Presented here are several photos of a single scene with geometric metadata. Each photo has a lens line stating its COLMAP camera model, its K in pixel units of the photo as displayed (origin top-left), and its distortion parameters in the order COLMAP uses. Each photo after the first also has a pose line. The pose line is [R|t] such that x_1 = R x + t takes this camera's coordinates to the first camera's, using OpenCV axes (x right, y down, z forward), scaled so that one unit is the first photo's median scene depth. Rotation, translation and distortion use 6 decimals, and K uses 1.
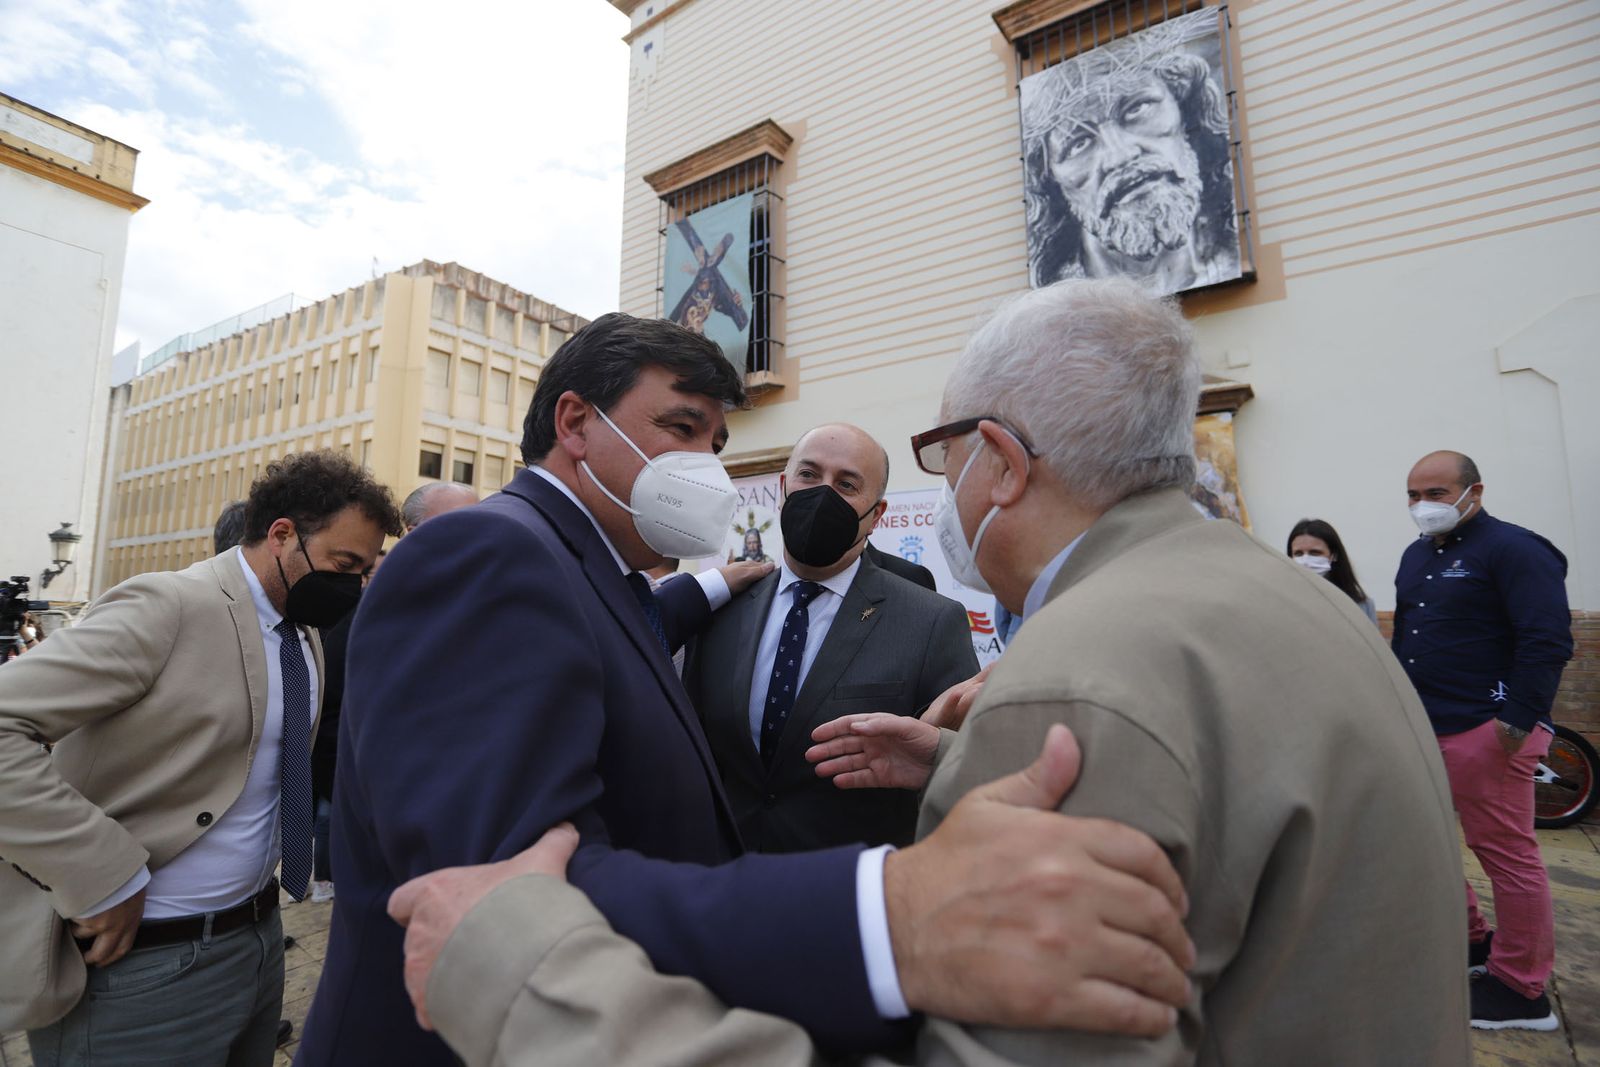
lens RADIAL K [[779.5, 0, 802.5], [0, 779.5, 535.7], [0, 0, 1]] dist [-0.064680, 0.022411]
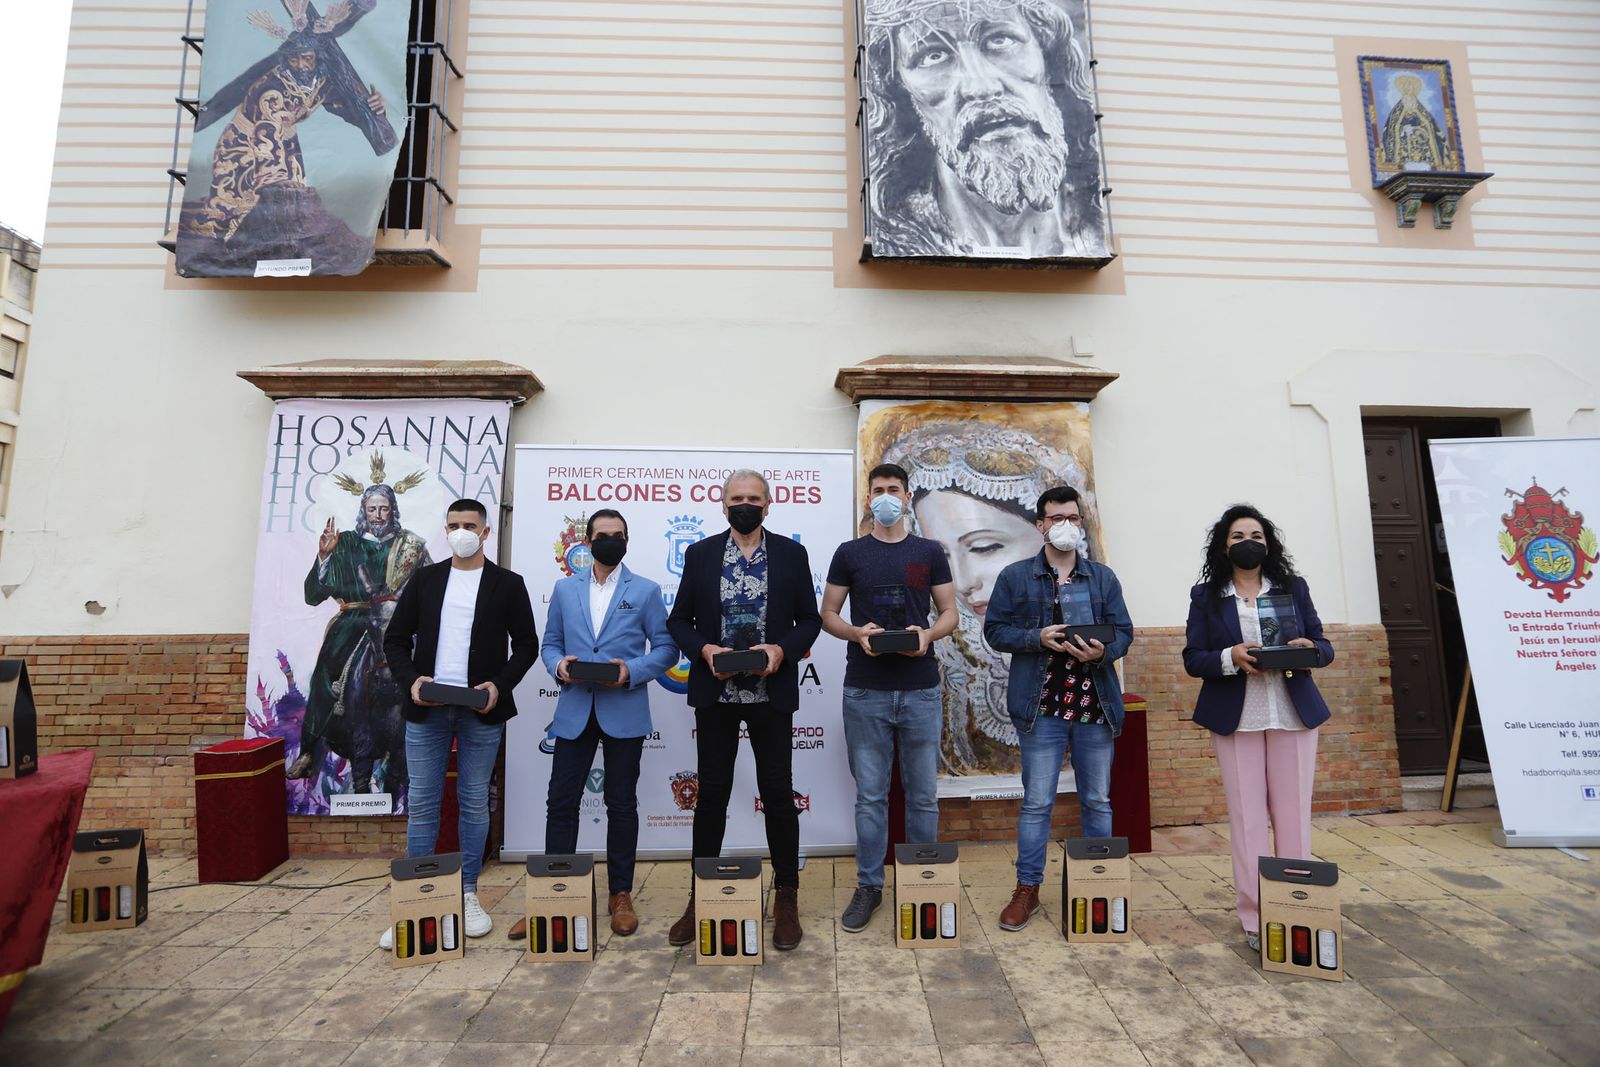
lens RADIAL K [[779.5, 0, 796.8], [0, 779.5, 536.0], [0, 0, 1]] dist [-0.064680, 0.022411]
pose [[0.777830, 0.067815, 0.624805, -0.229005], [-0.058032, 0.997664, -0.036039, 0.040560], [-0.625790, -0.008226, 0.779948, 0.451009]]
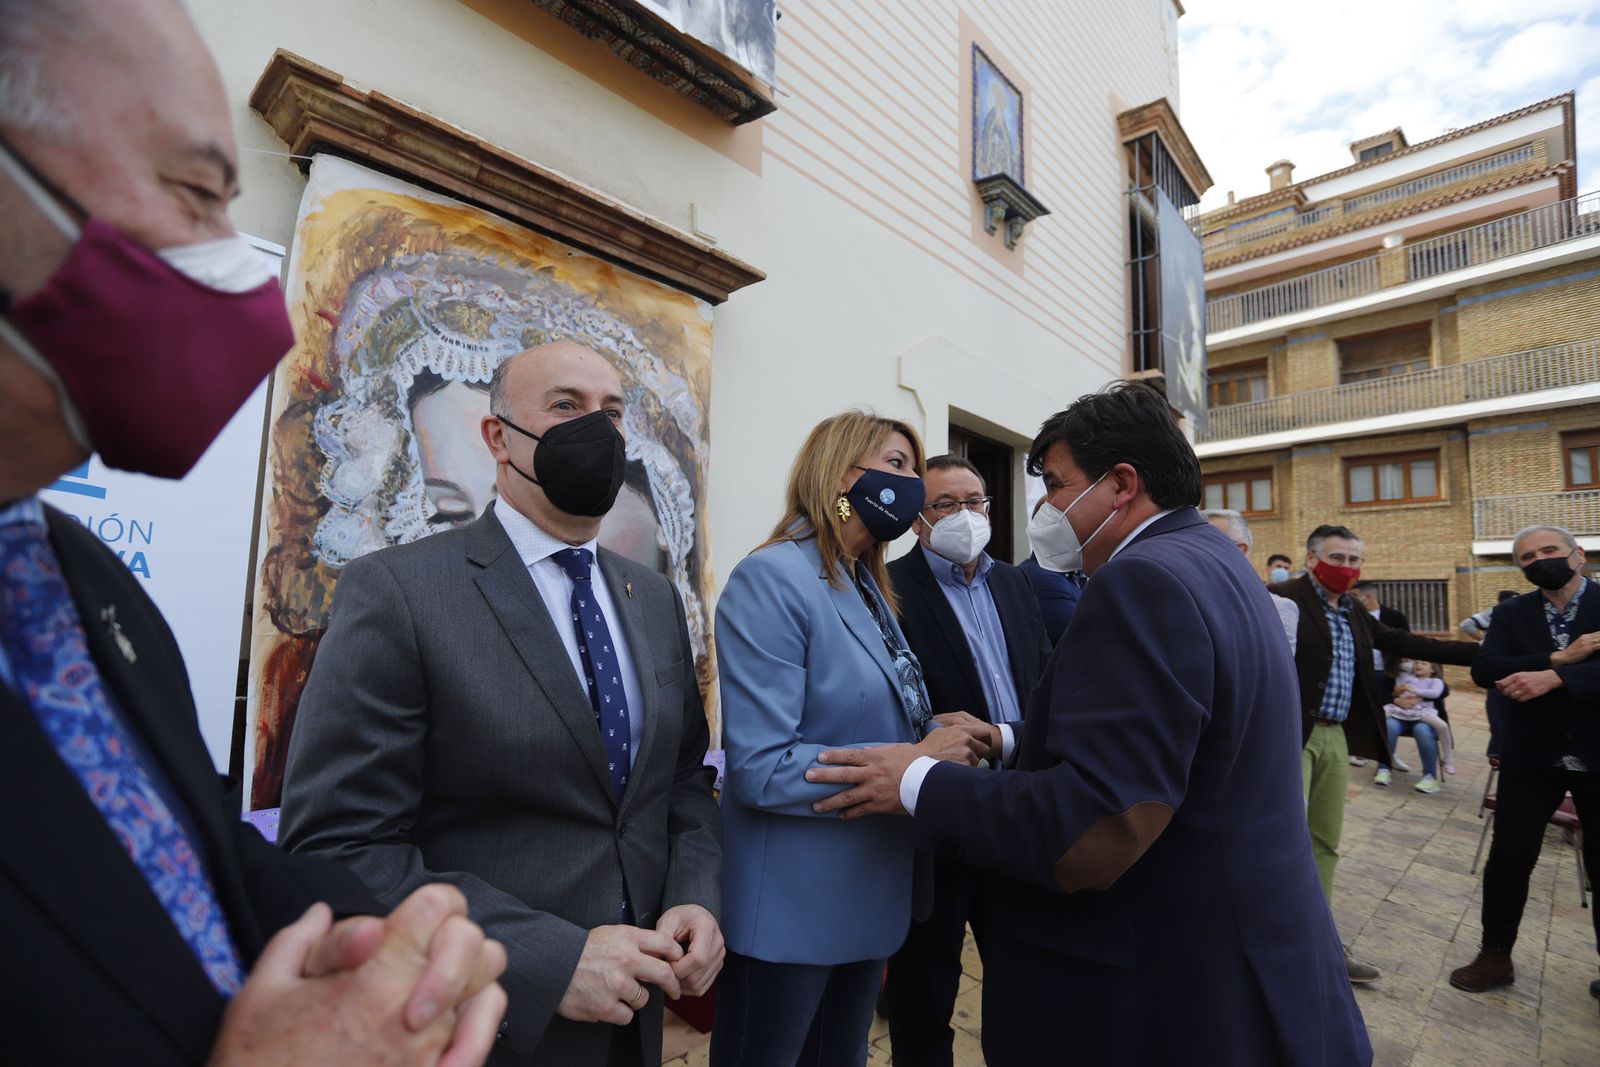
lens RADIAL K [[779.5, 0, 804.5], [0, 779.5, 530.3], [0, 0, 1]] dist [-0.064680, 0.022411]
pose [[0.115189, 0.103734, 0.987912, 0.006886], [-0.144082, 0.985760, -0.086708, 0.040198], [-0.982839, -0.132353, 0.128495, 0.739989]]
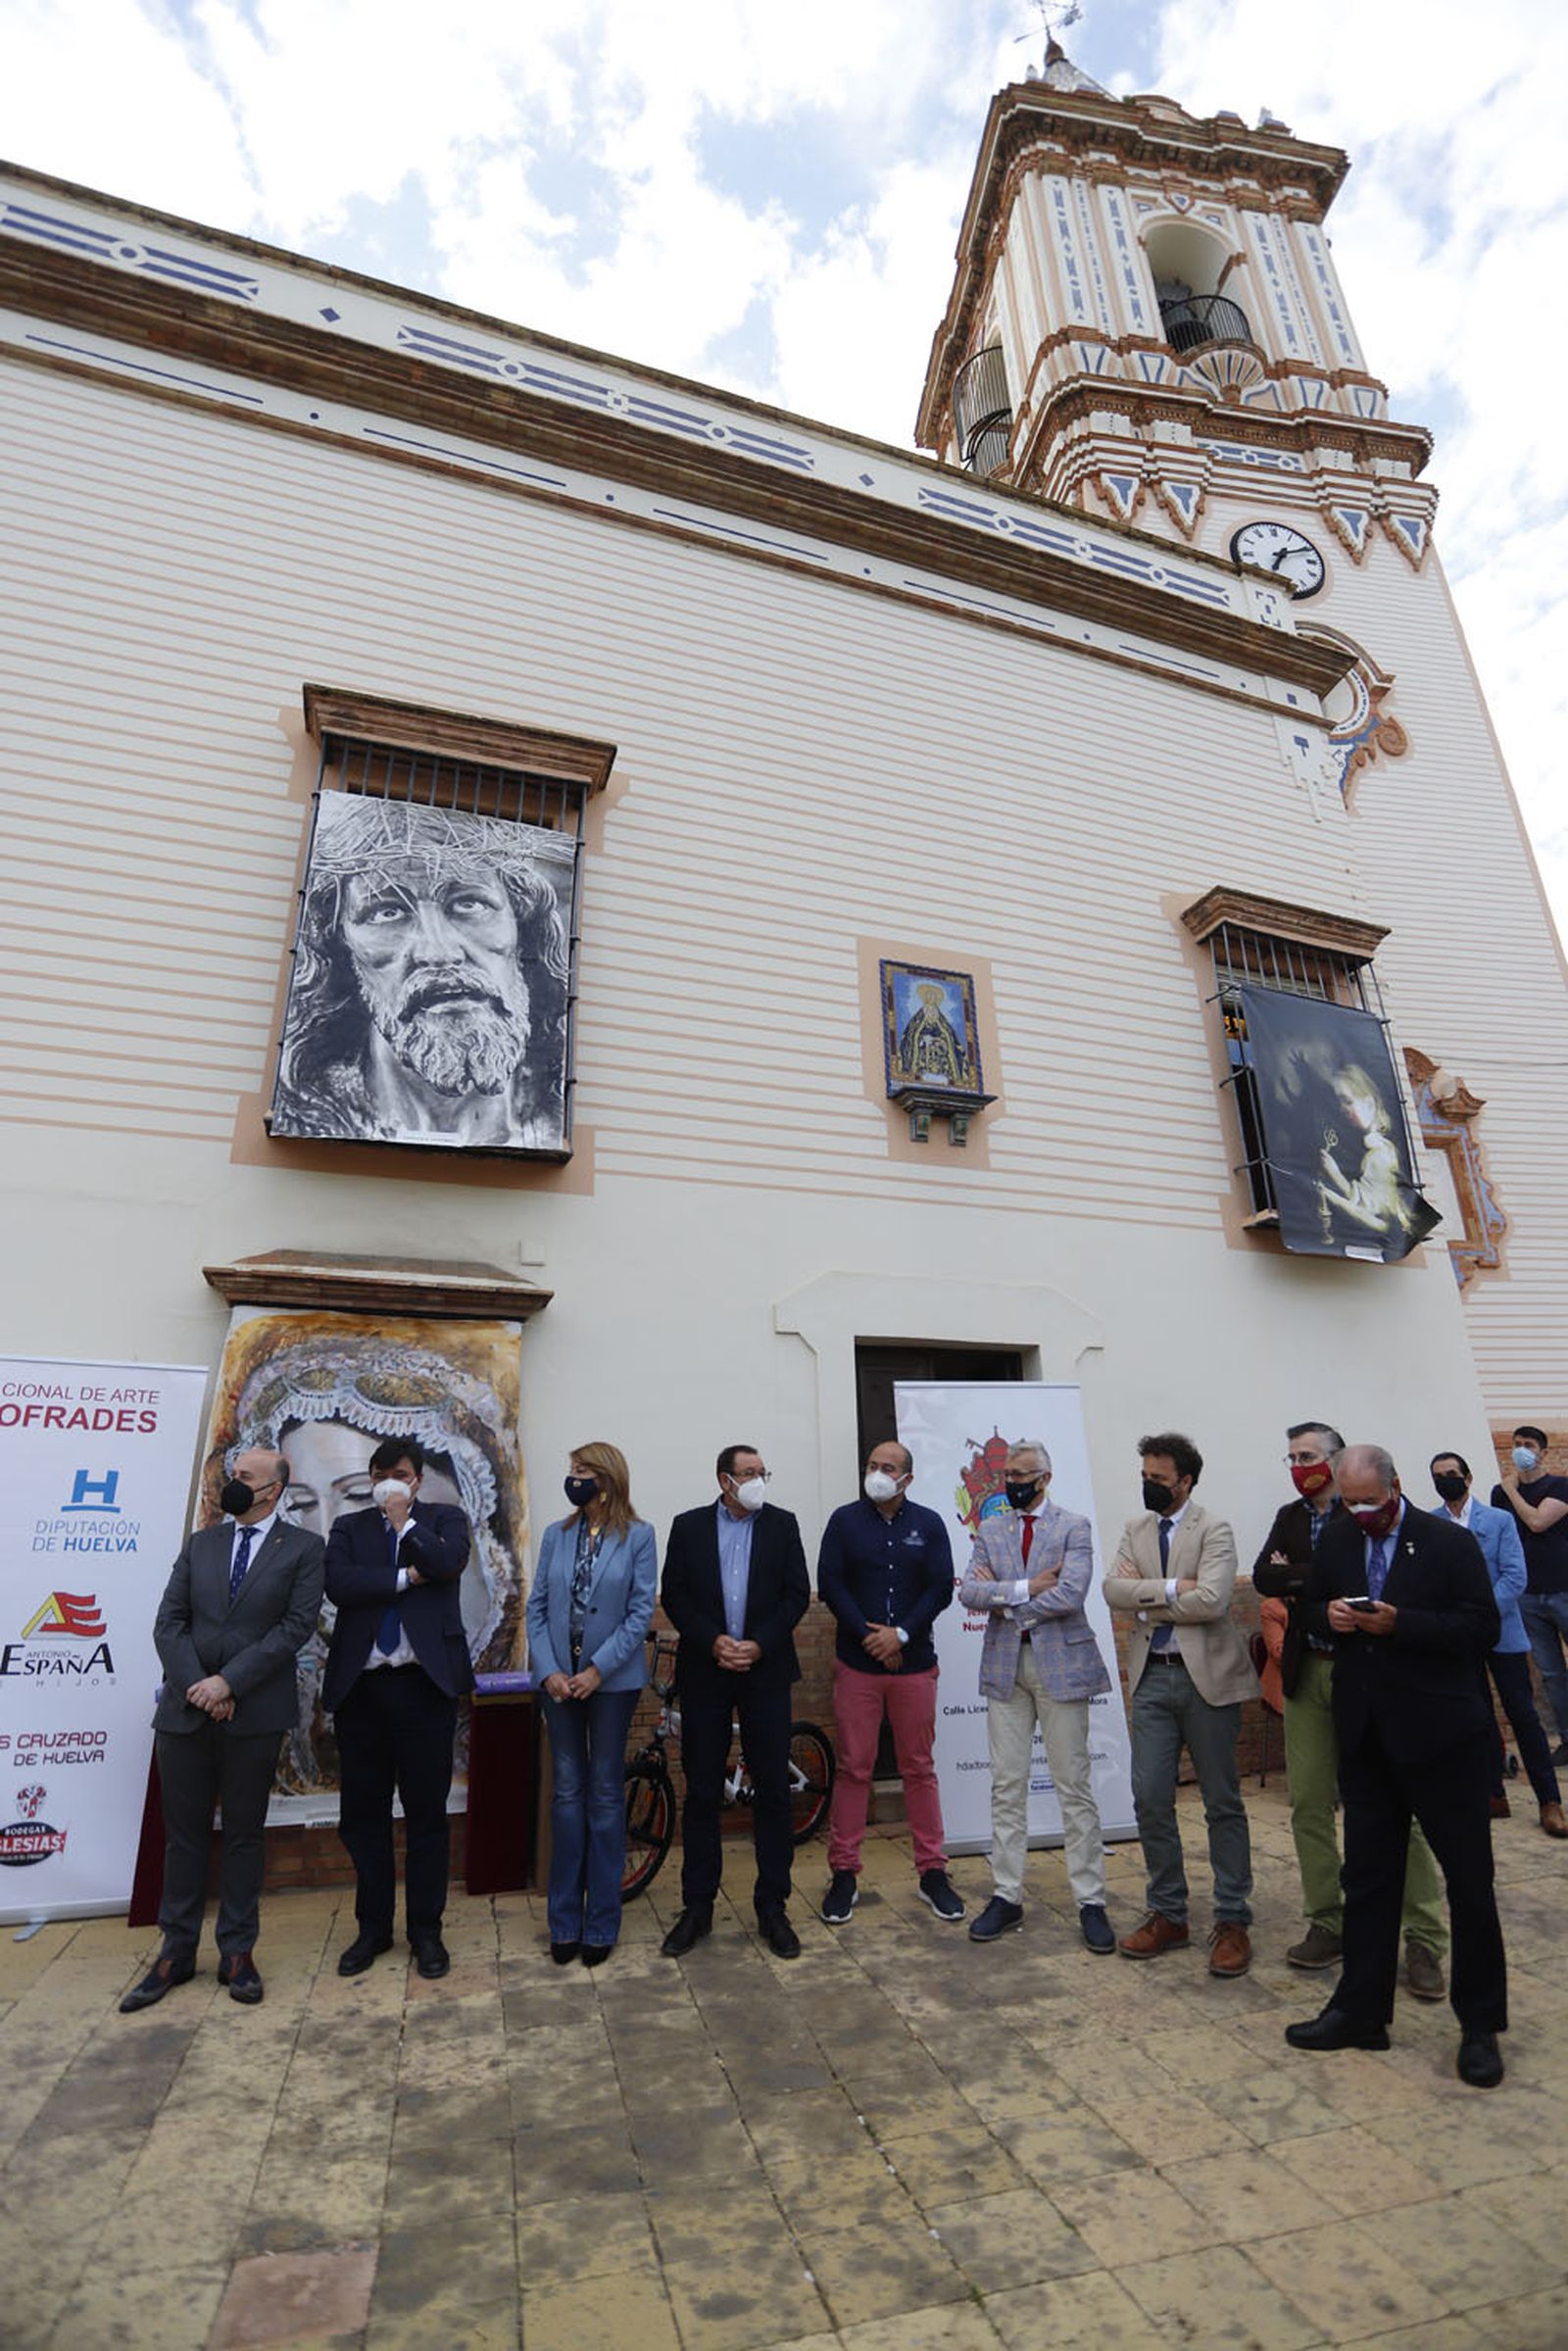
lens RADIAL K [[1145.4, 0, 787.4], [0, 1145.4, 1170.2], [0, 0, 1]] dist [-0.064680, 0.022411]
pose [[0.571779, 0.263627, 0.776897, -0.189816], [-0.071302, 0.959350, -0.273063, -0.013008], [-0.817303, 0.100737, 0.567334, 0.107372]]
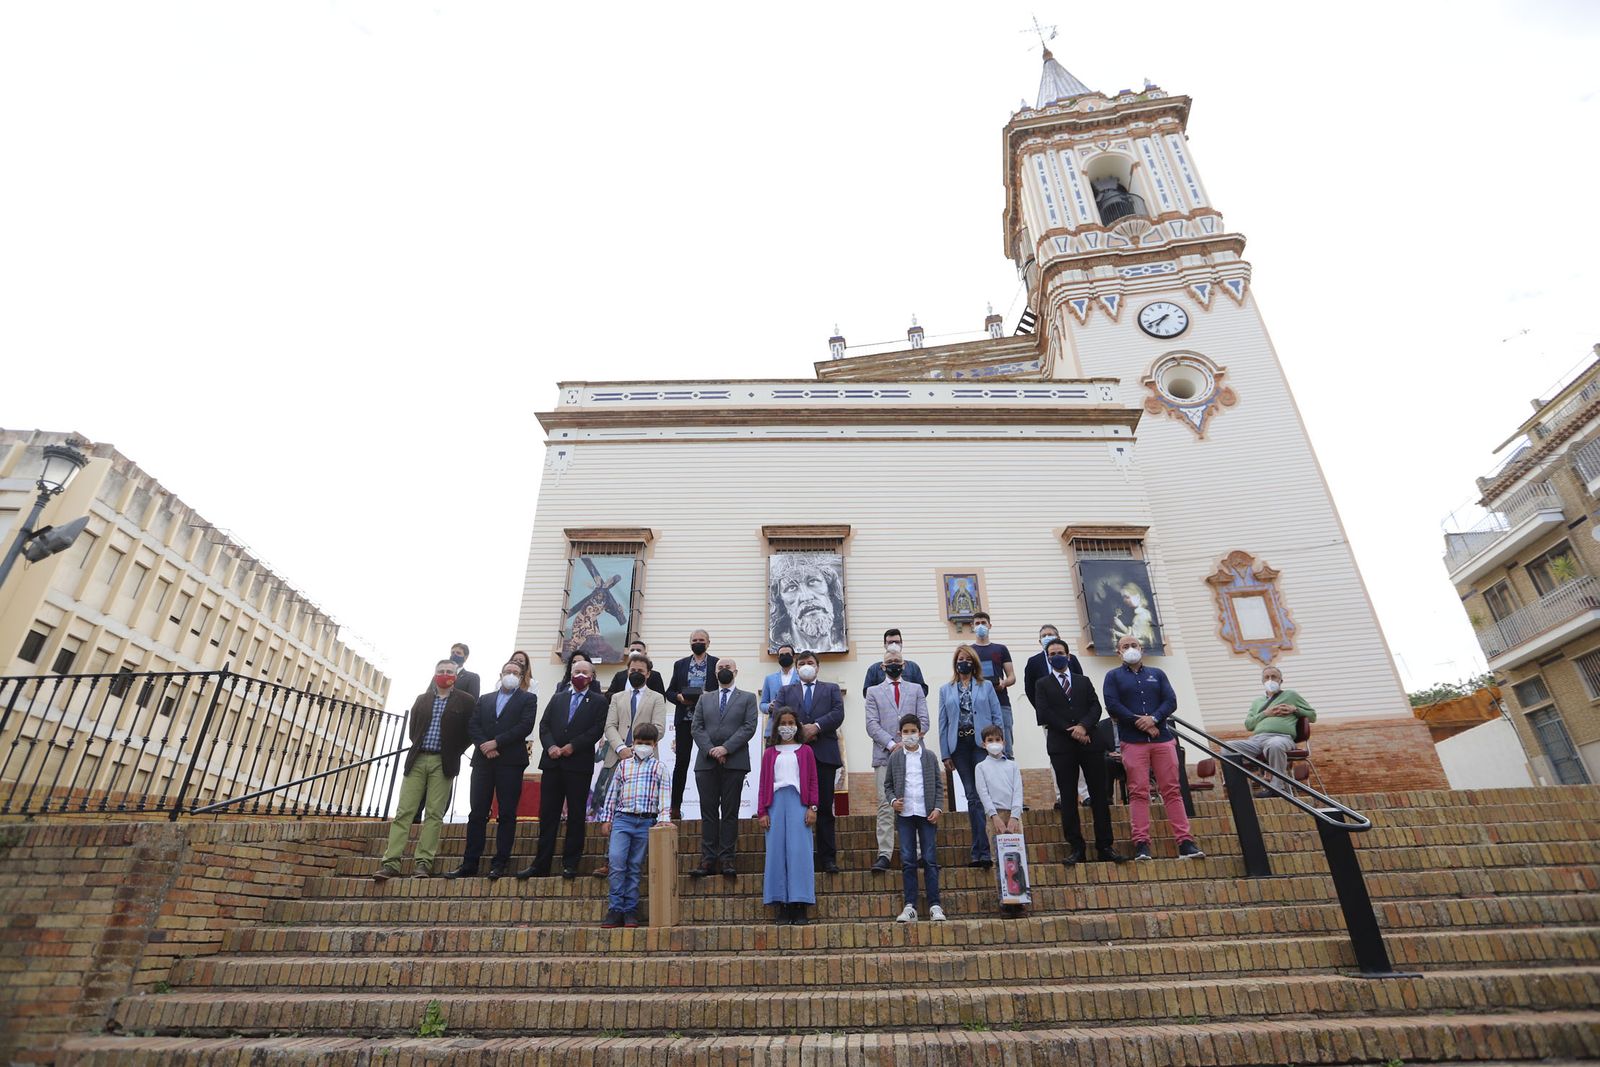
lens RADIAL K [[809.0, 0, 802.4], [0, 809.0, 525.3], [0, 0, 1]] dist [-0.073384, 0.028068]
pose [[0.816429, 0.261268, 0.514960, -1.086653], [-0.053251, 0.922053, -0.383384, 0.346131], [-0.574986, 0.285584, 0.766703, -1.198837]]
